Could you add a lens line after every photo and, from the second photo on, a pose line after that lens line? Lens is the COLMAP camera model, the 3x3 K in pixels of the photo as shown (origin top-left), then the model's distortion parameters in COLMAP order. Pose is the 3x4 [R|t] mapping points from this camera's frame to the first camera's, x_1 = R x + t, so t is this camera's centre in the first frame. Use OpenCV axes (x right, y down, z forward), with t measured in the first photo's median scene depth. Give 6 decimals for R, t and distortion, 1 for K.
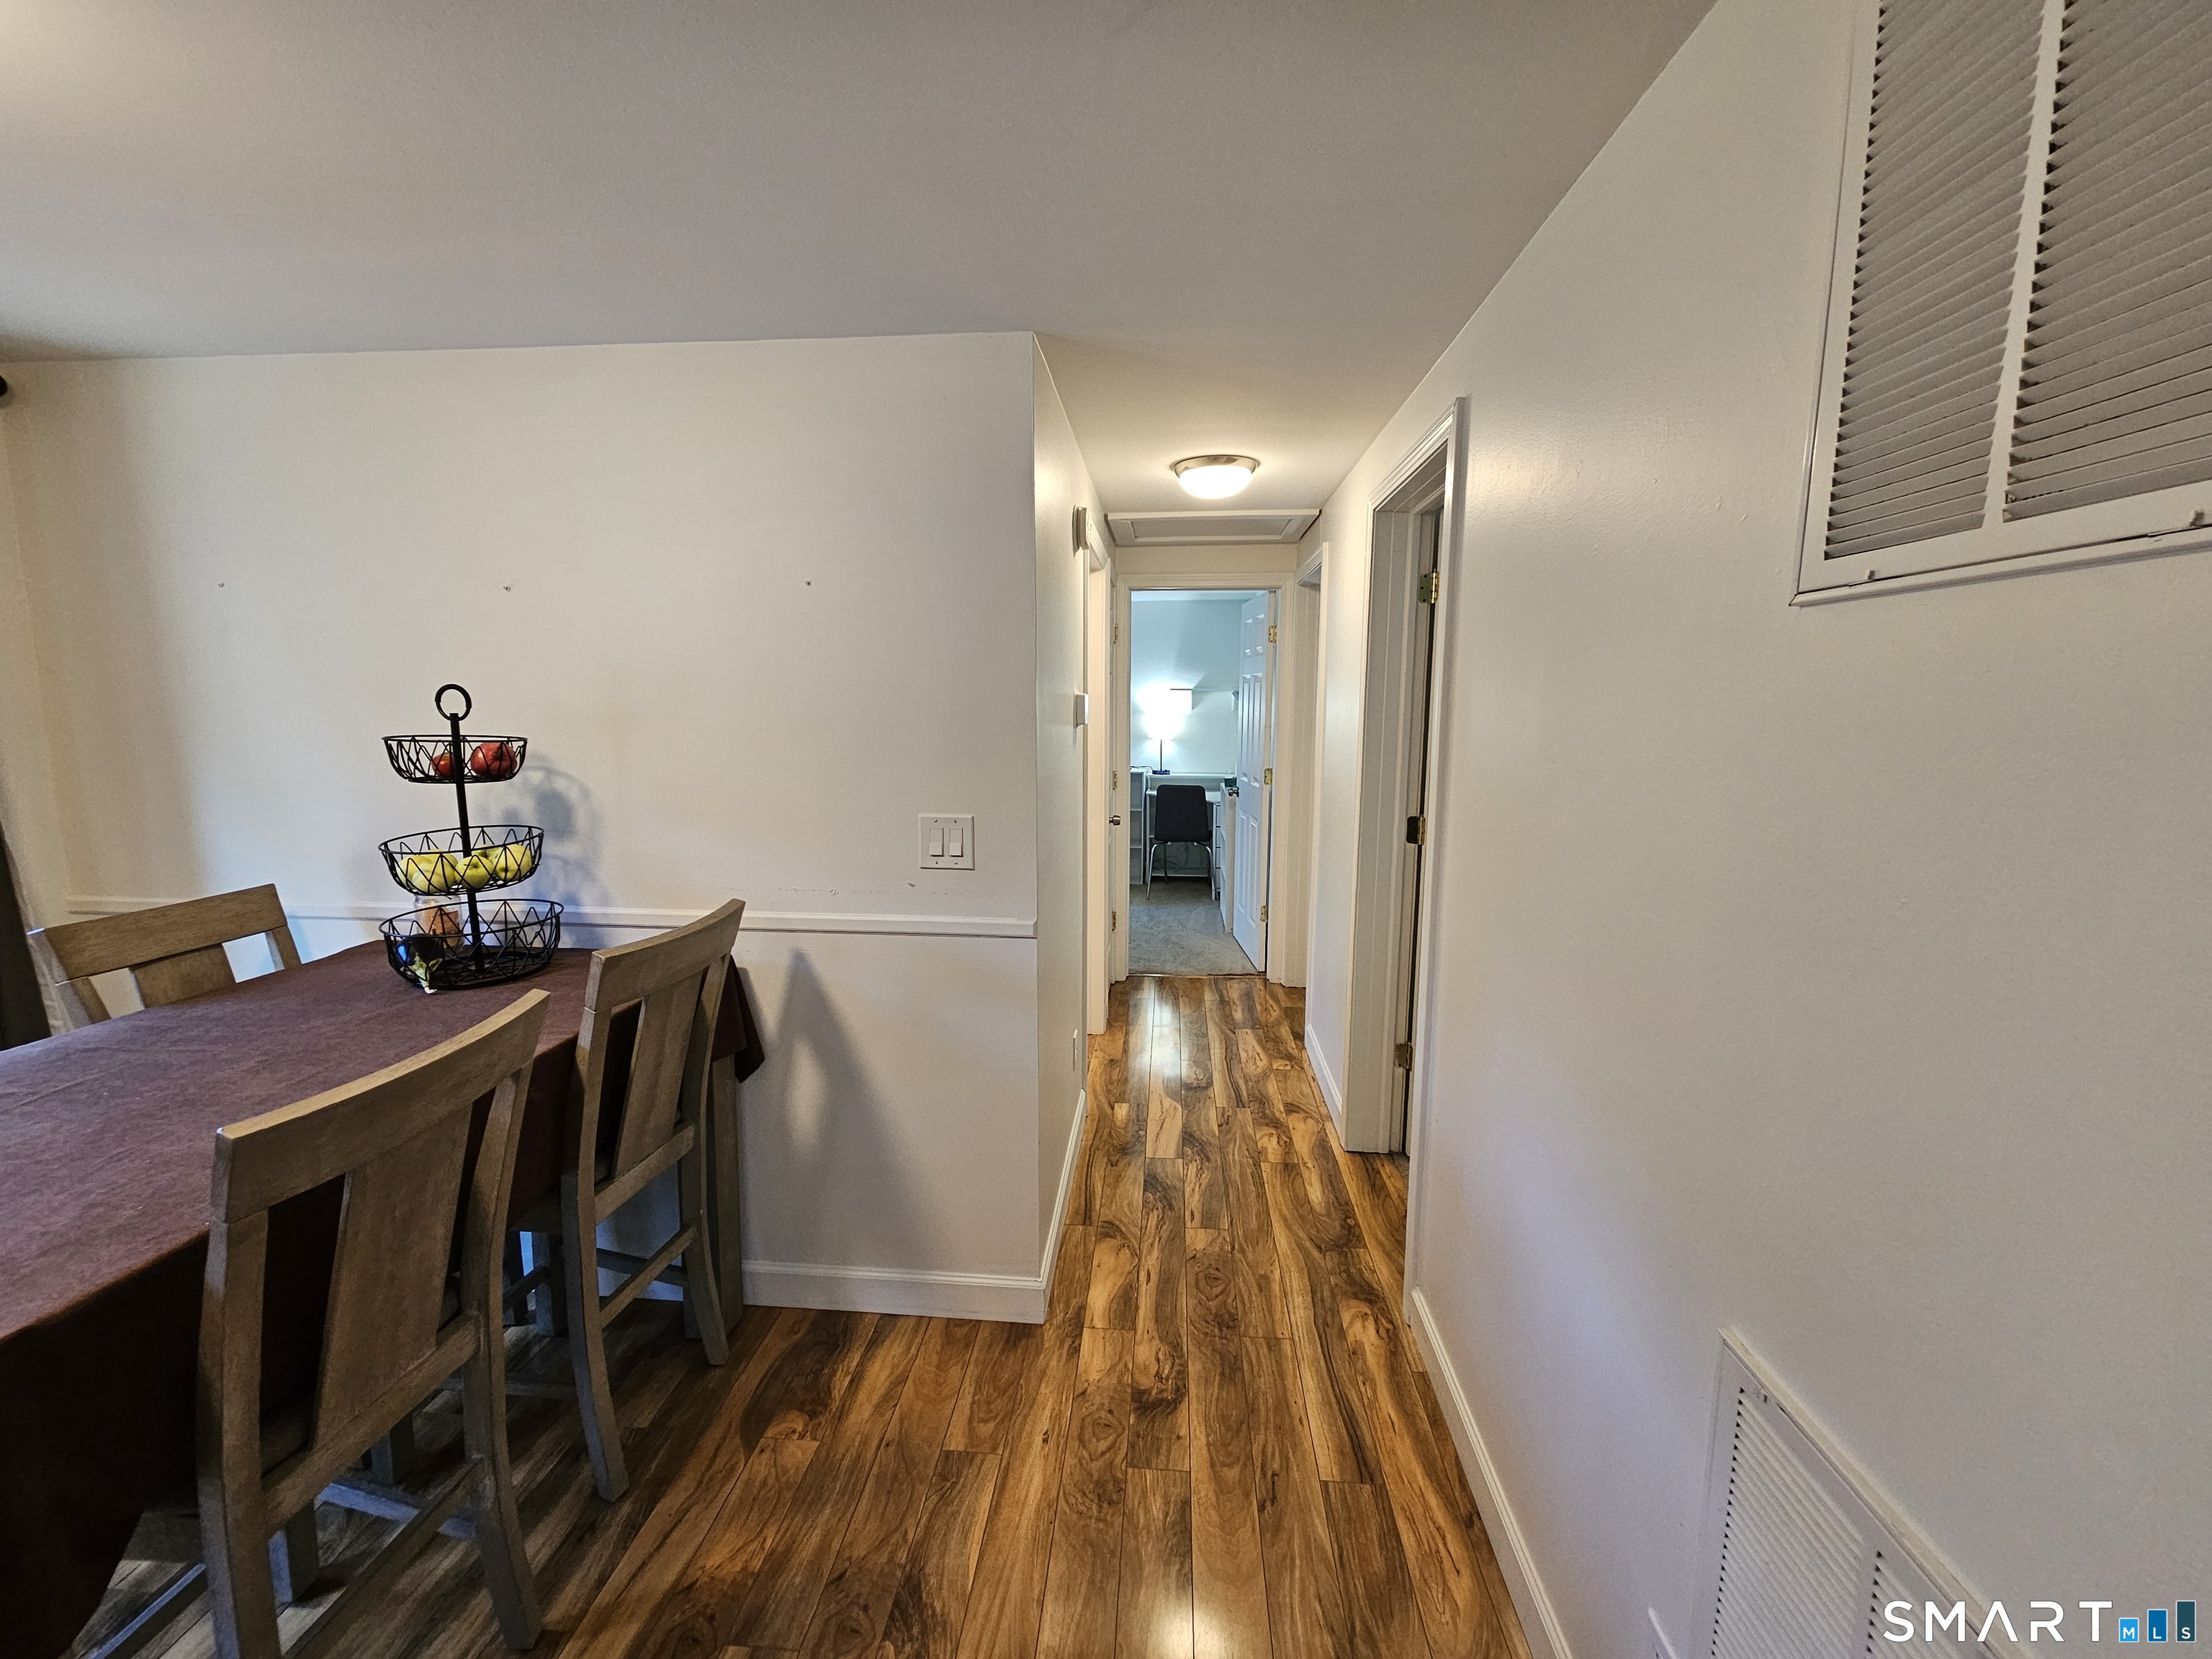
lens RADIAL K [[904.5, 0, 1102.3], [0, 904.5, 813.7], [0, 0, 1]] dist [0.000451, -0.000249]
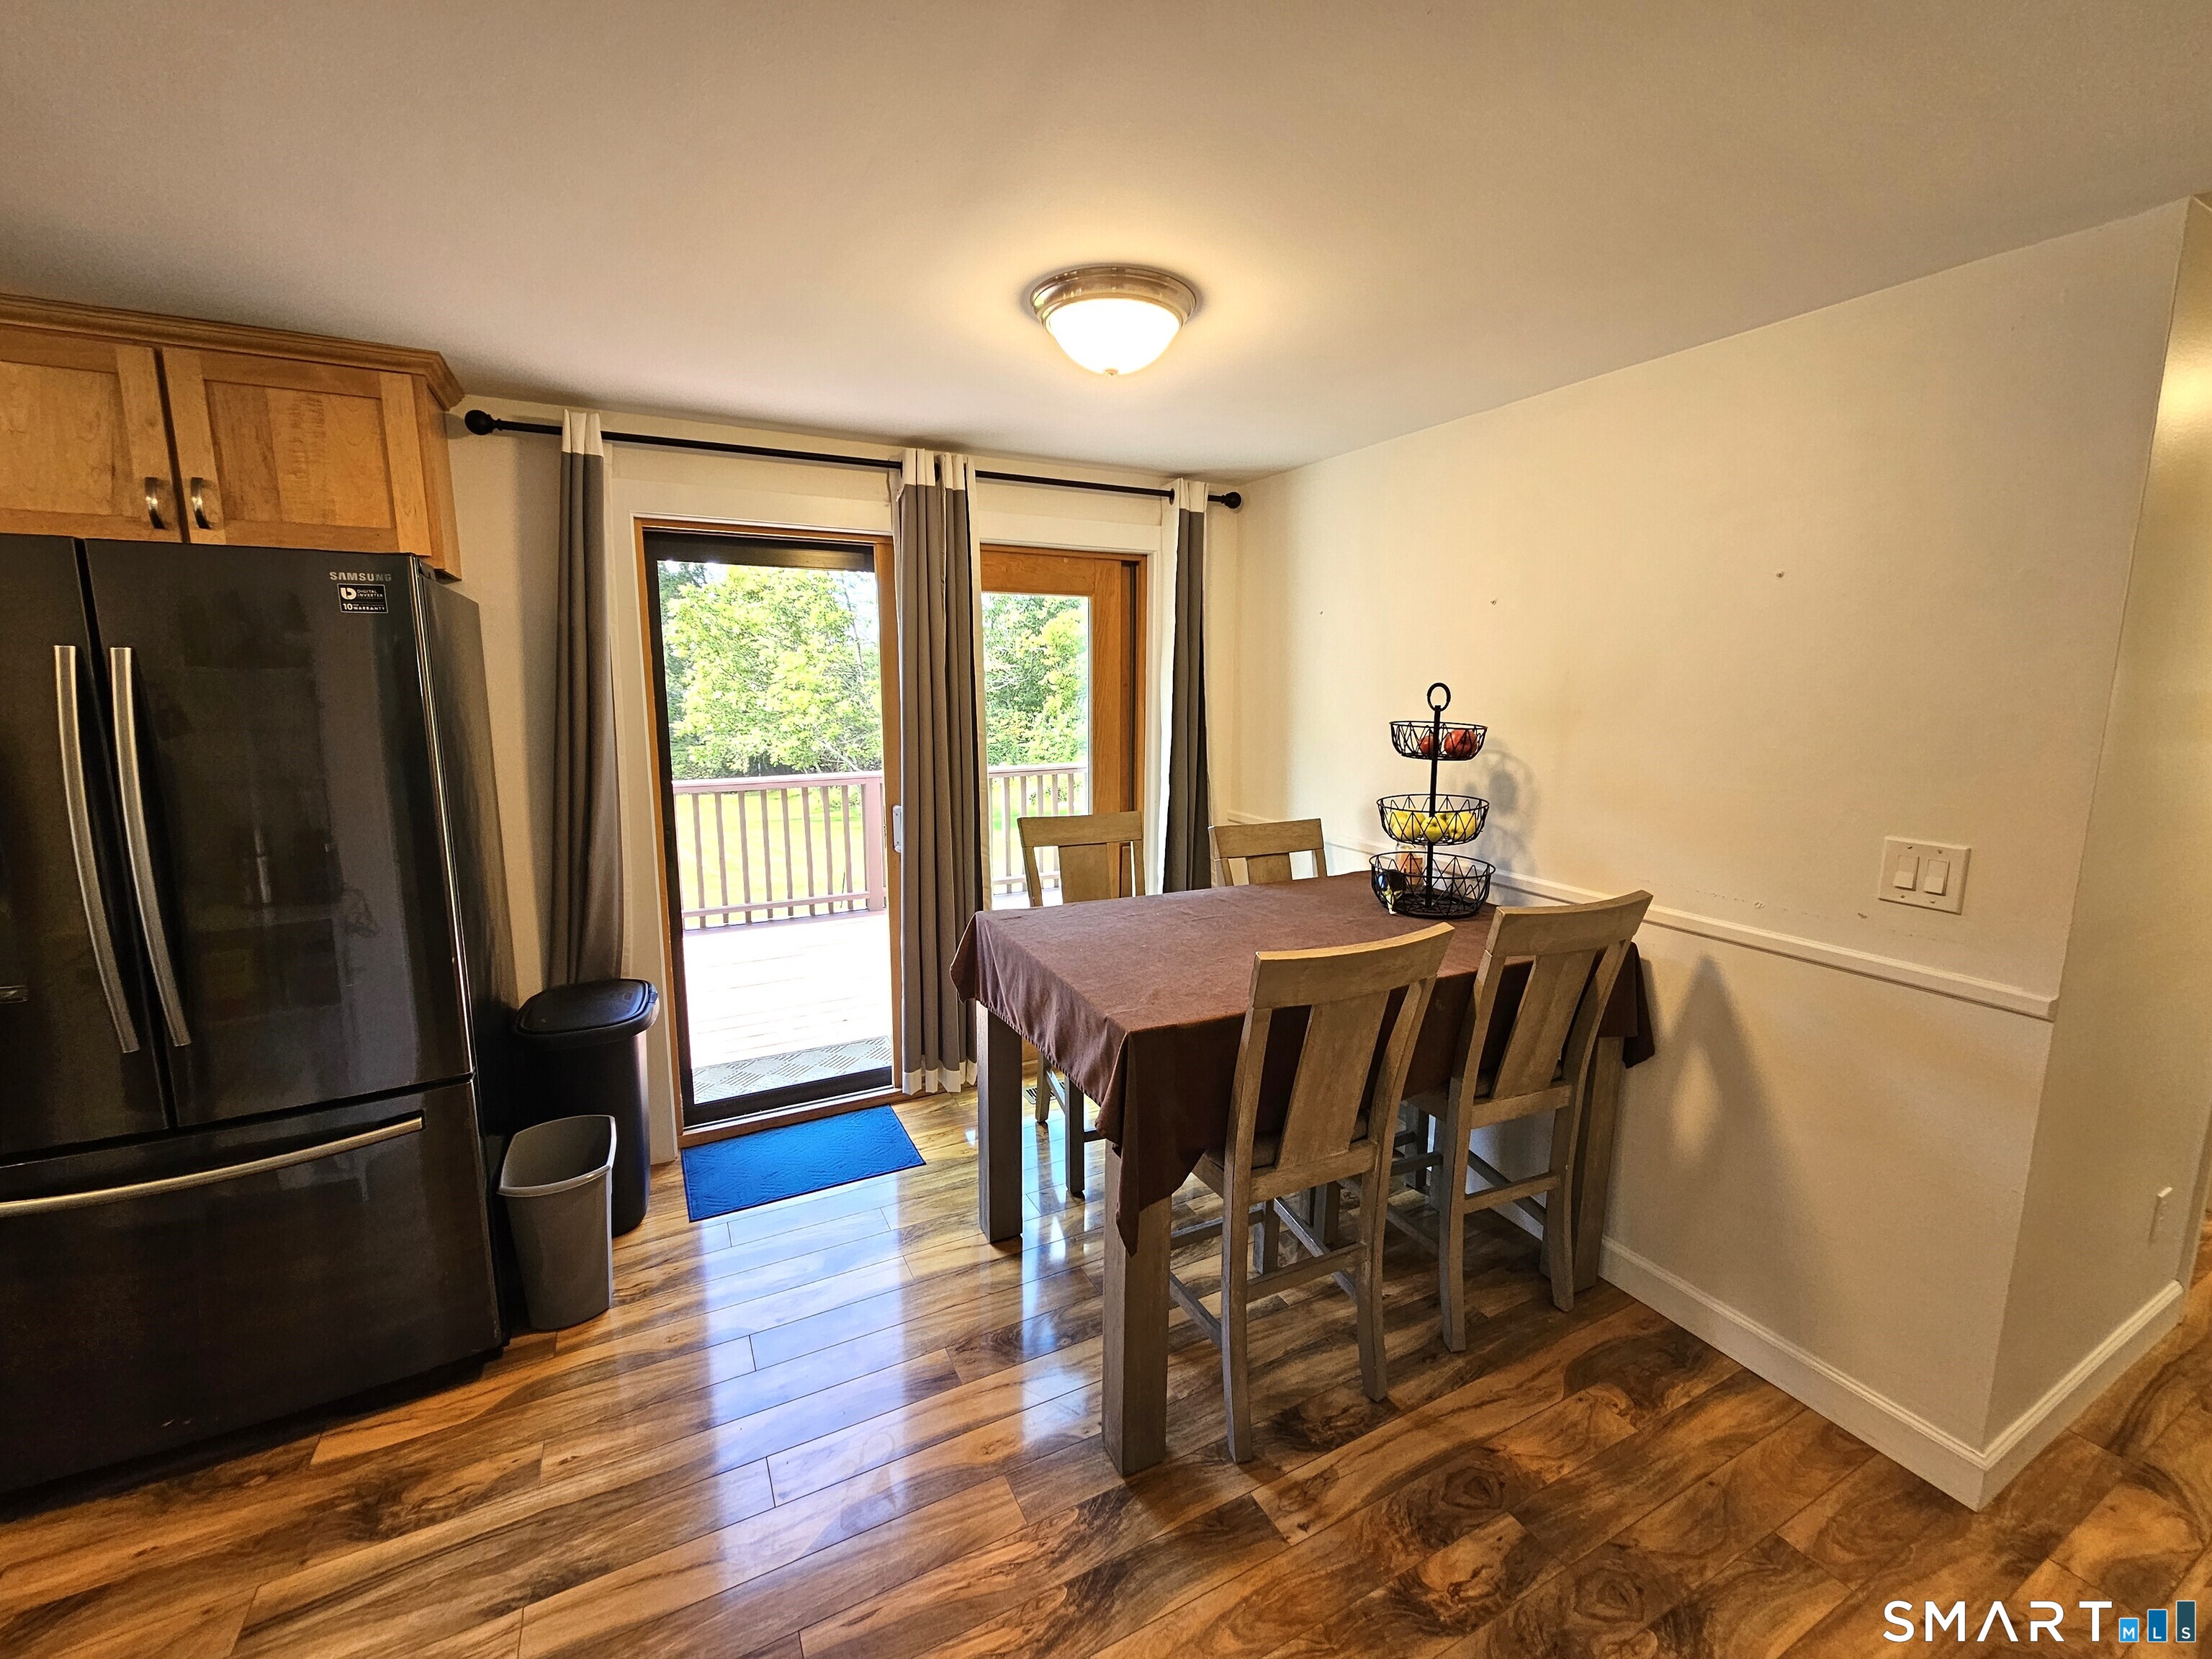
lens RADIAL K [[904.5, 0, 1102.3], [0, 904.5, 813.7], [0, 0, 1]] dist [0.000451, -0.000249]
pose [[0.527951, 0.124954, -0.840032, 0.131334], [-0.110029, 0.990845, 0.078235, -0.006345], [0.842117, 0.051124, 0.536866, -0.085281]]
